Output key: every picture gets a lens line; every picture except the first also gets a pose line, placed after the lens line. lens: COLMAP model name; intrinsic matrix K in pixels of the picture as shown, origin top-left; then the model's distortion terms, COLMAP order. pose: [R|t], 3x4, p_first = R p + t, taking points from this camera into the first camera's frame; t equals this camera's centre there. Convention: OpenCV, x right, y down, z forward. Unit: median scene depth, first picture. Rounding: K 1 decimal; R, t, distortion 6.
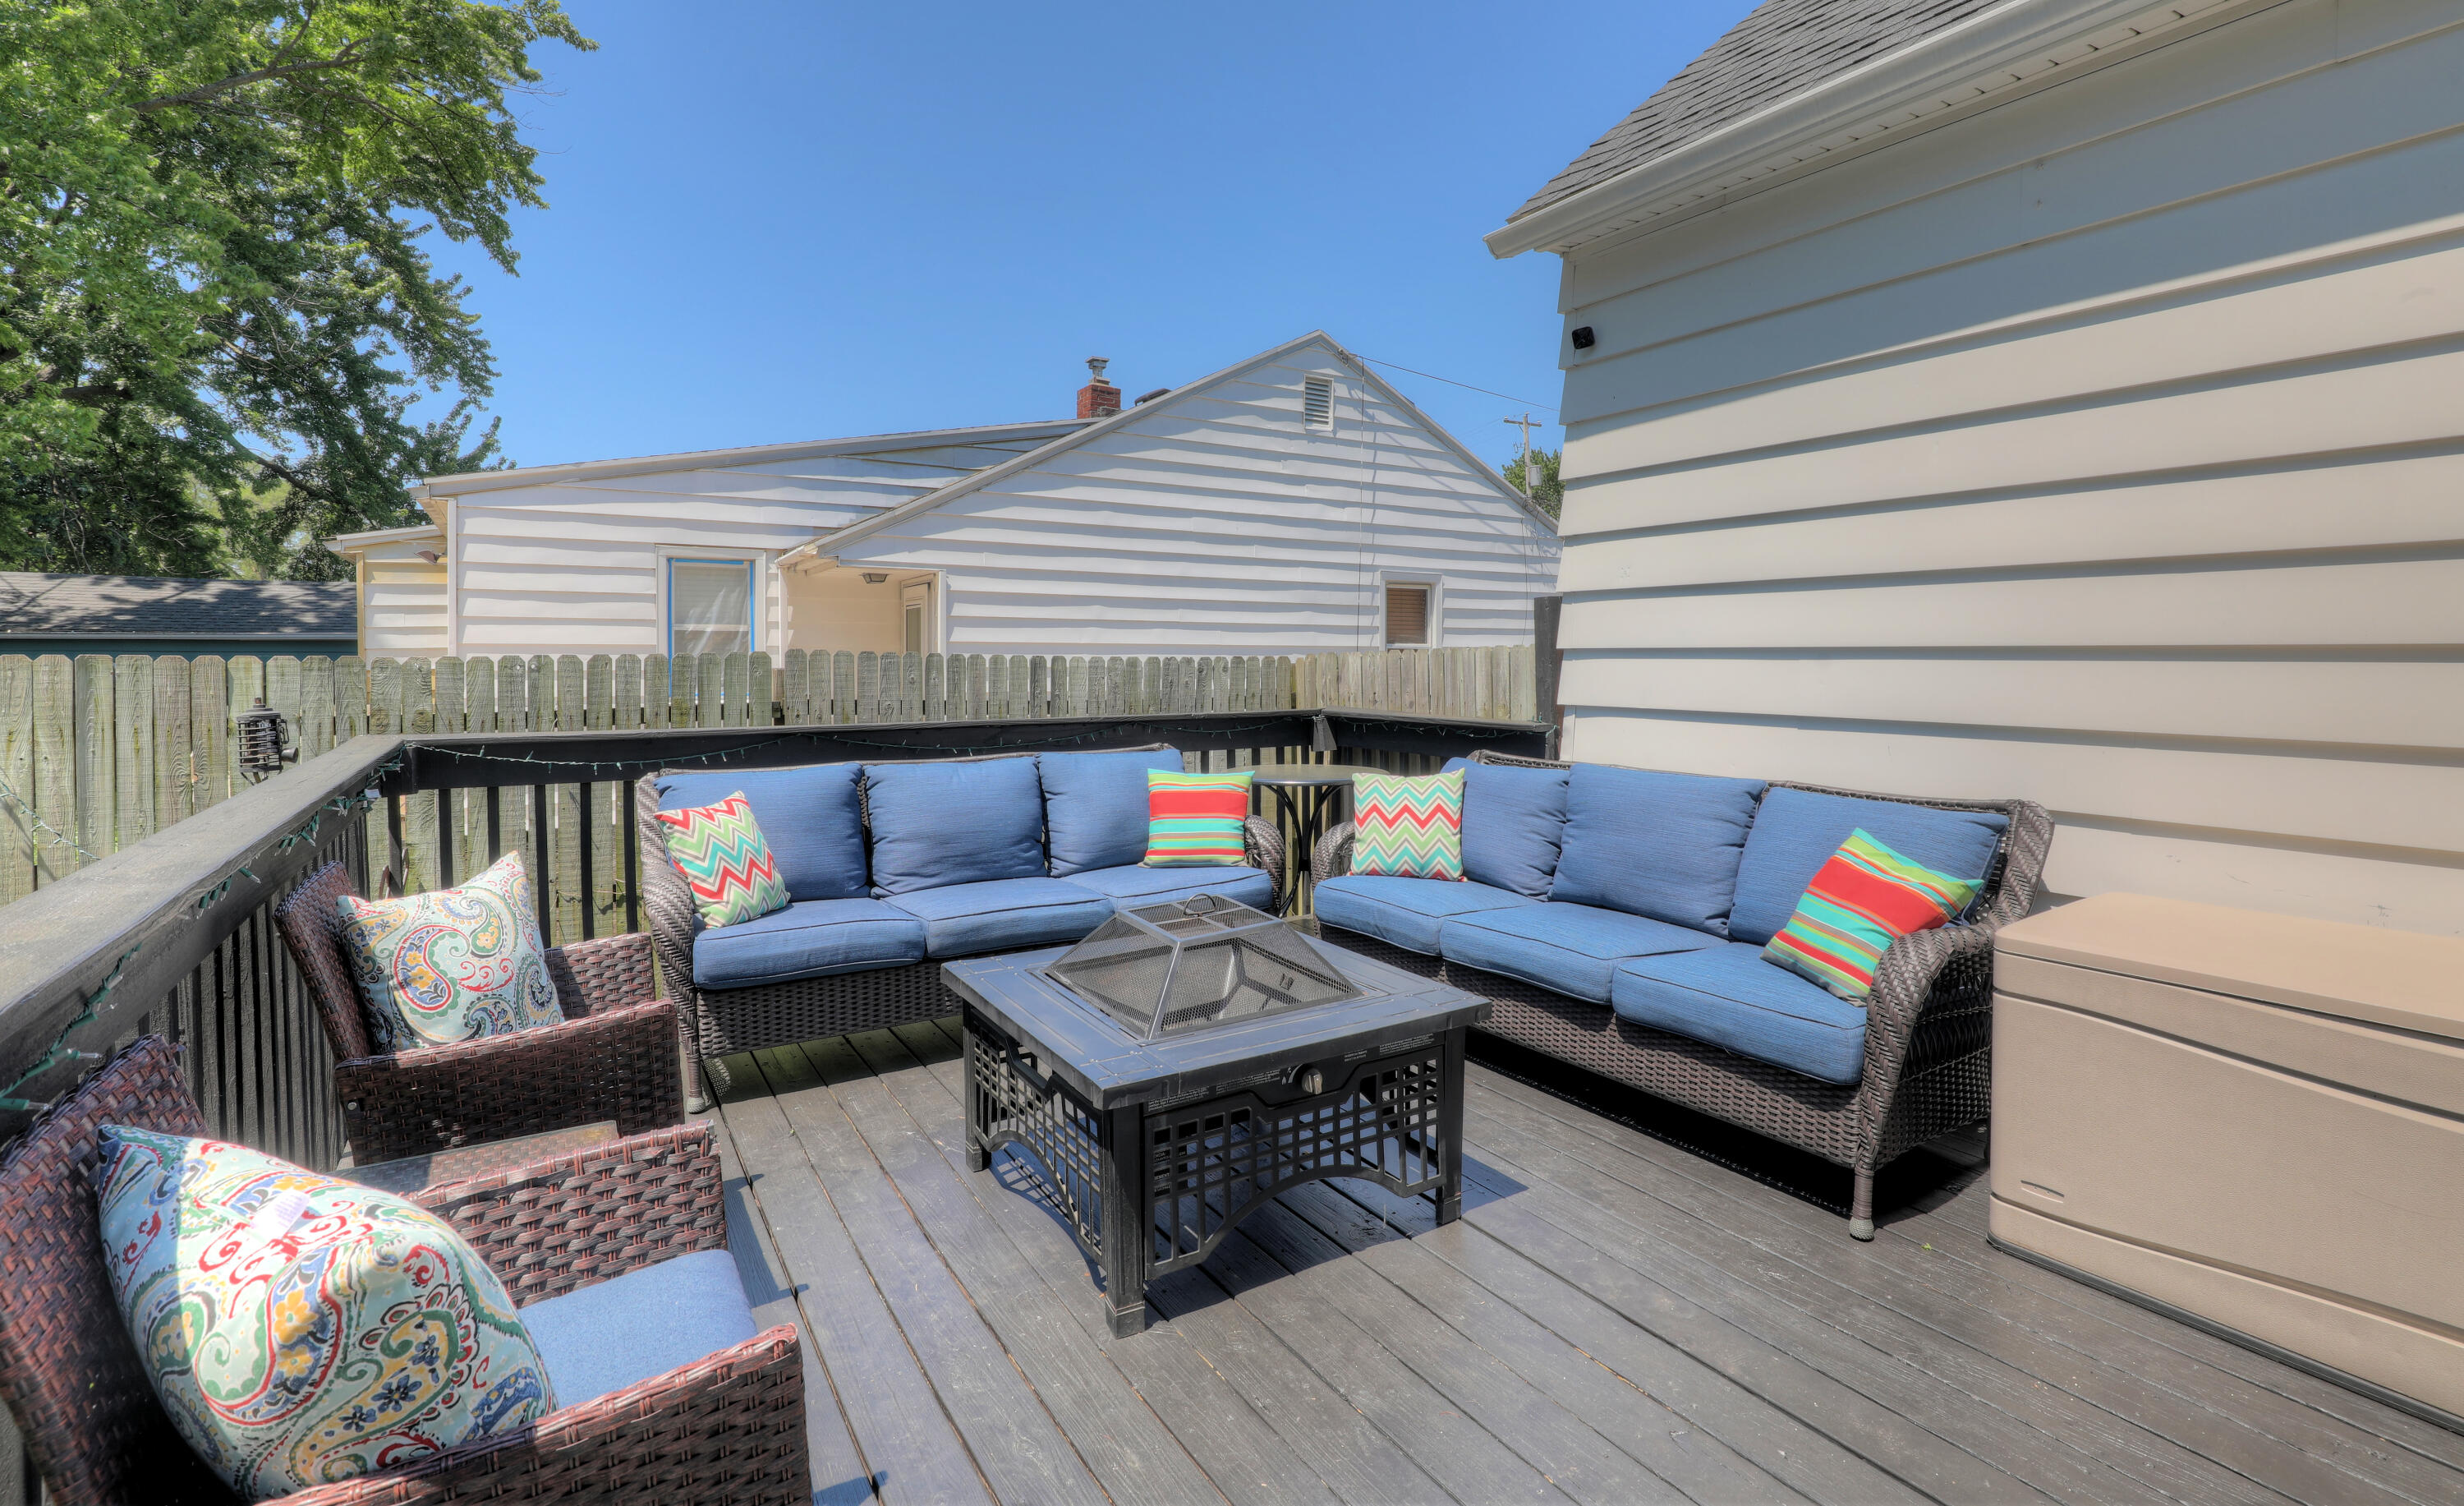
lens RADIAL K [[1123.3, 0, 1231.1], [0, 1123.3, 672.8], [0, 0, 1]] dist [-0.043169, 0.012521]
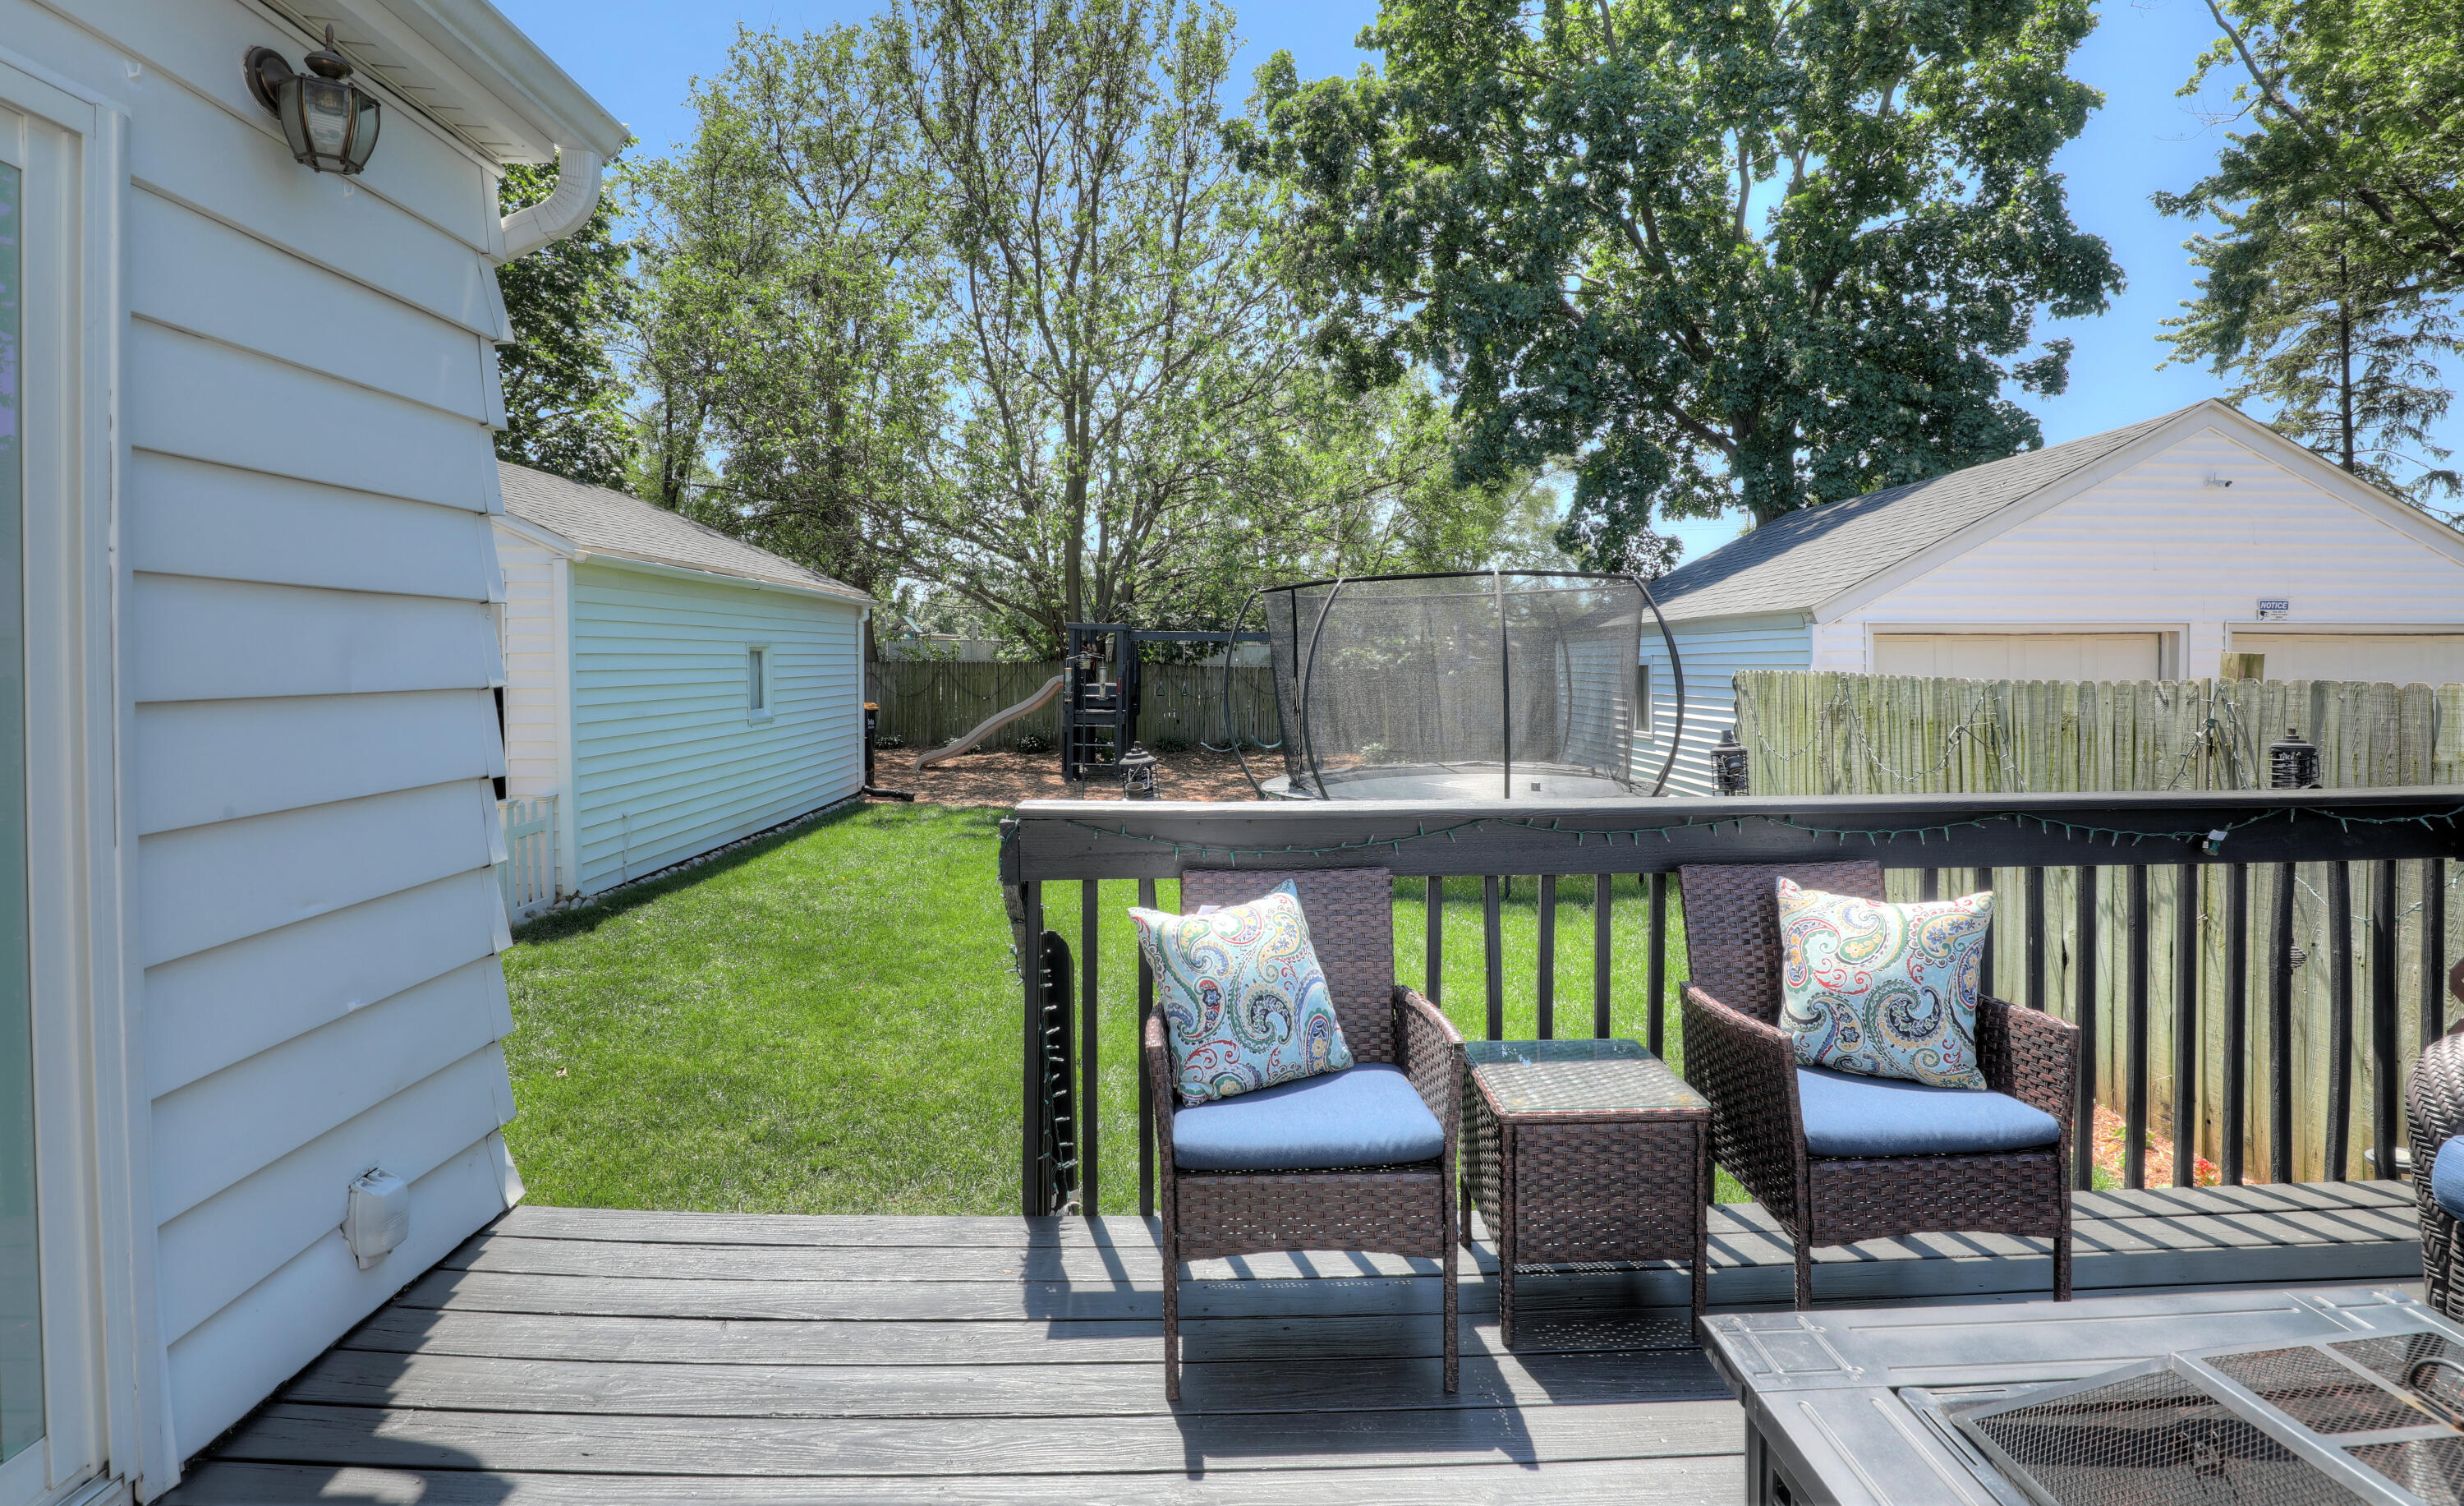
lens RADIAL K [[1123.3, 0, 1231.1], [0, 1123.3, 672.8], [0, 0, 1]] dist [-0.043169, 0.012521]
pose [[-0.493902, 0.007843, -0.869482, 0.261550], [-0.010090, 0.999840, 0.014750, -0.020213], [0.869459, 0.016058, -0.493744, 0.433080]]
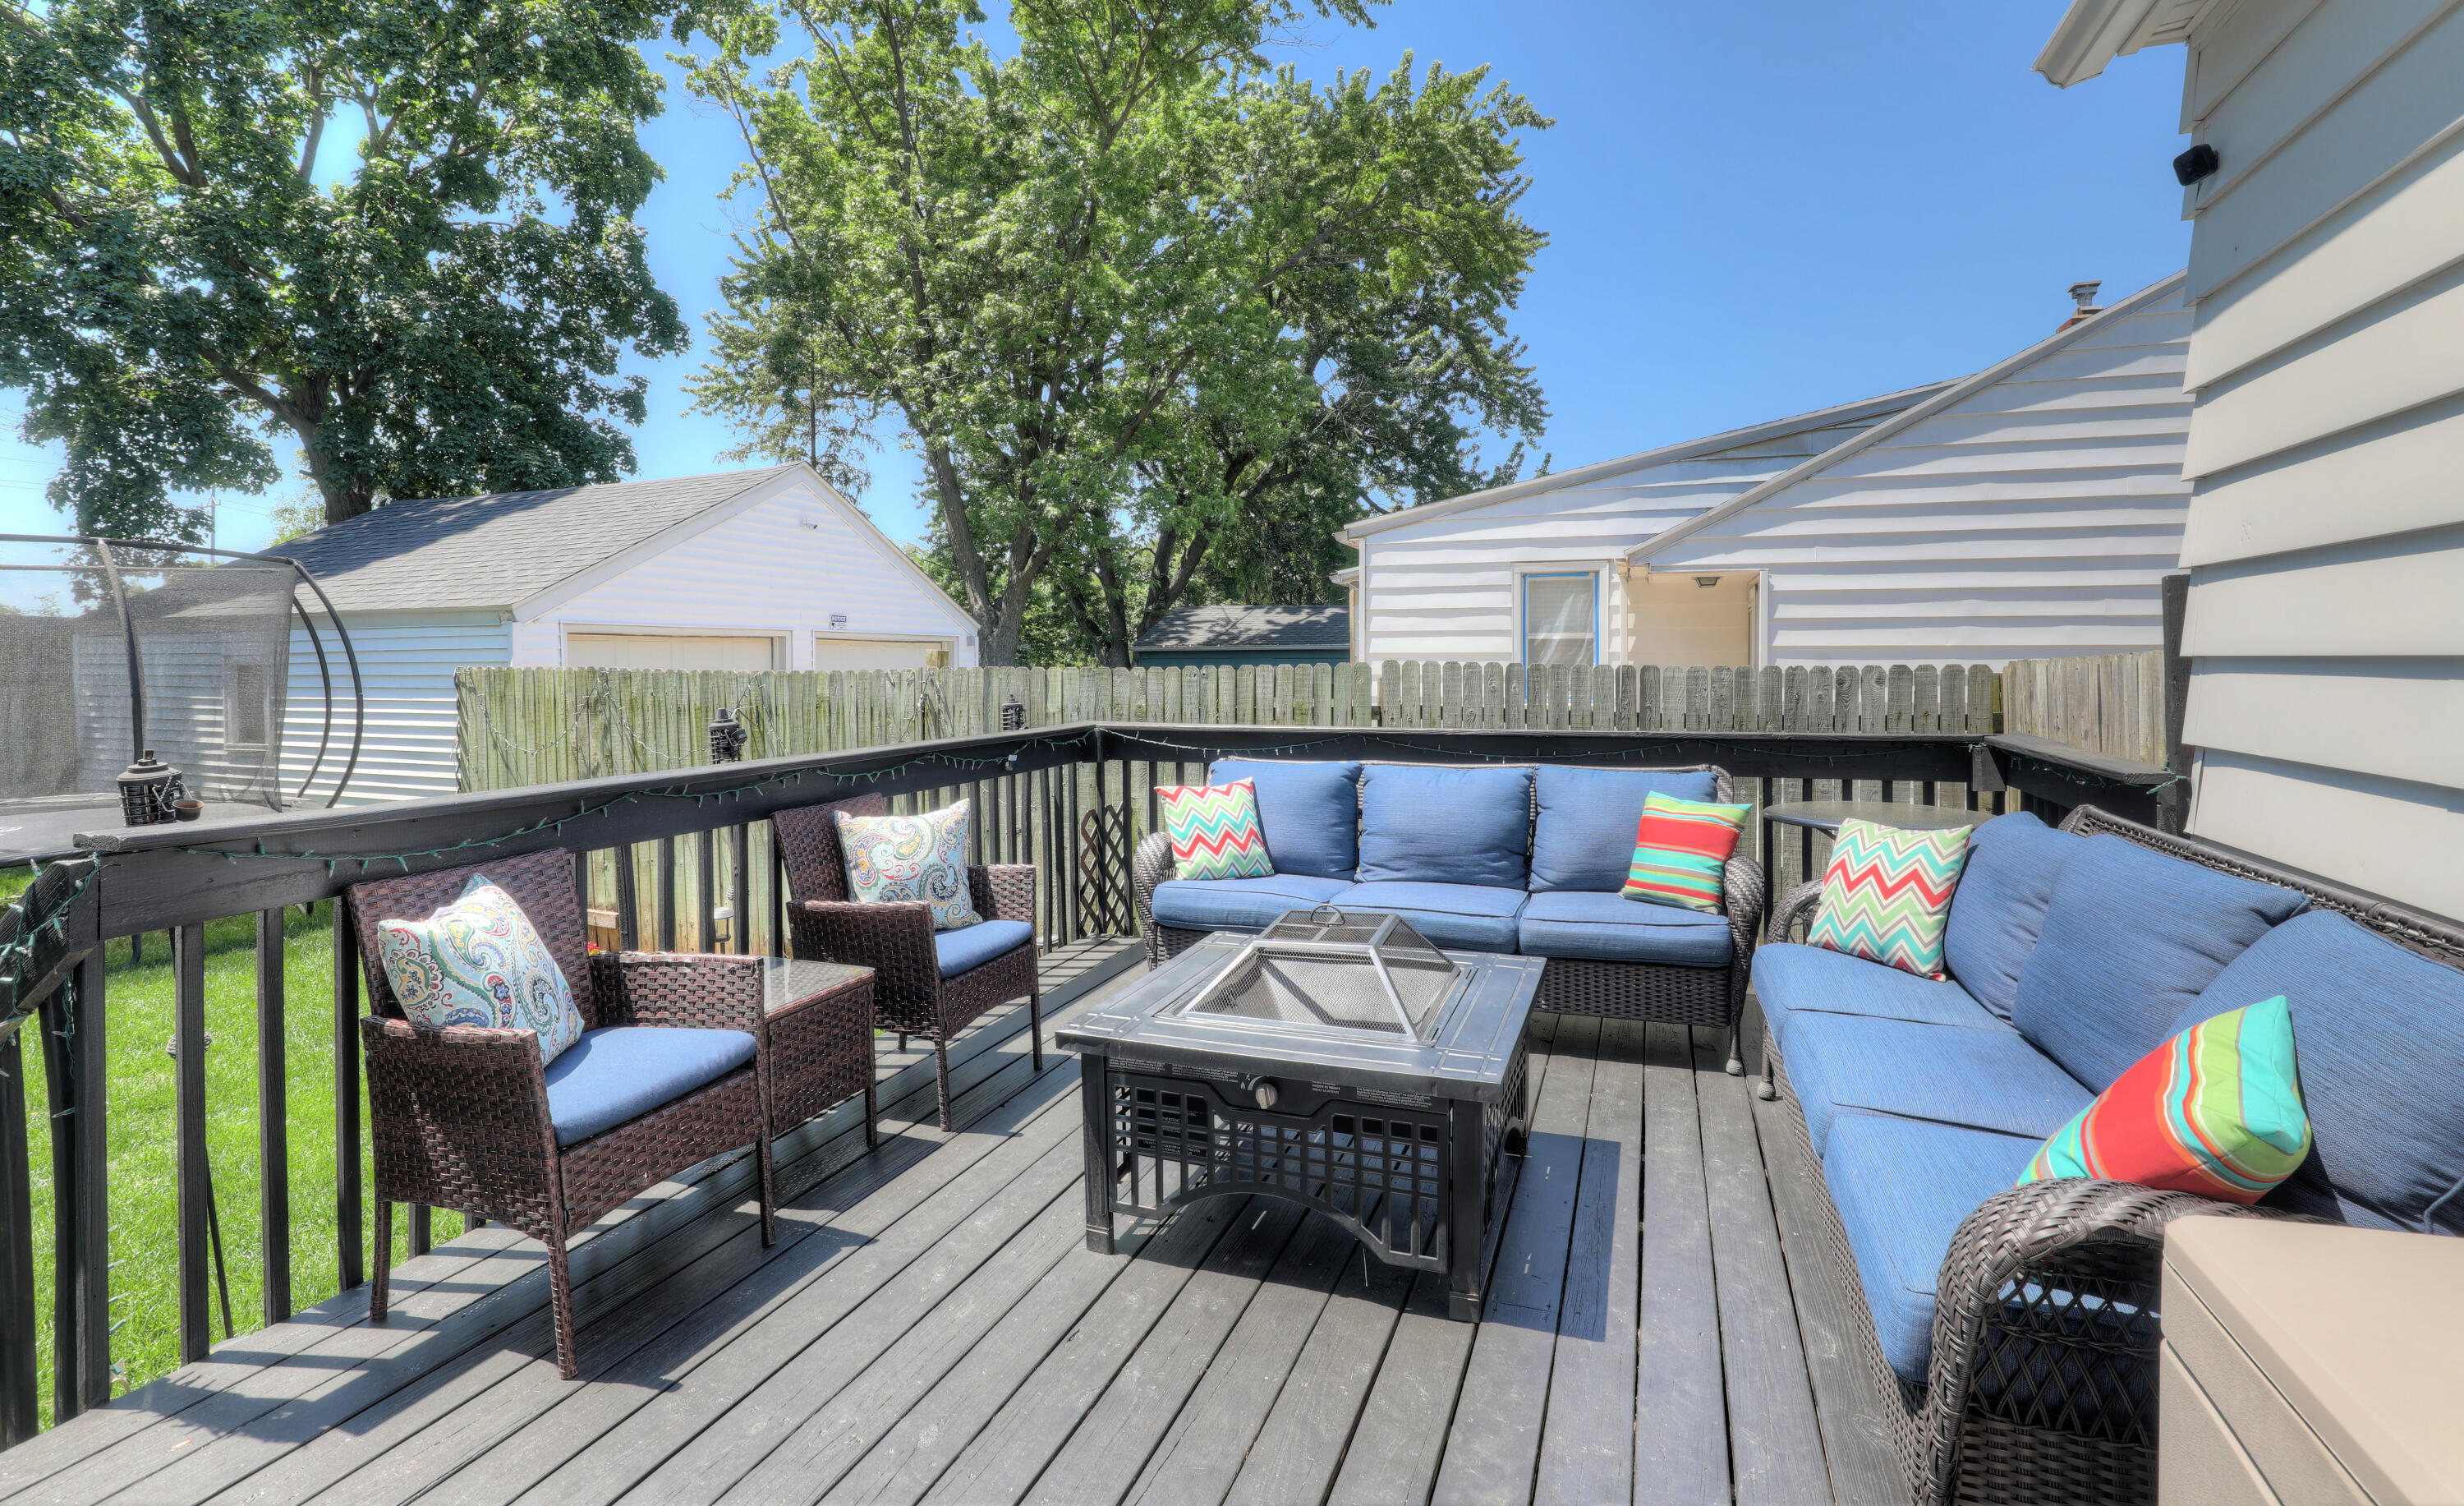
lens RADIAL K [[1123.3, 0, 1231.1], [0, 1123.3, 672.8], [0, 0, 1]] dist [-0.043169, 0.012521]
pose [[0.618481, 0.004875, -0.785785, 0.385956], [-0.006586, 0.999978, 0.001020, -0.008147], [0.785772, 0.004544, 0.618499, 0.158444]]
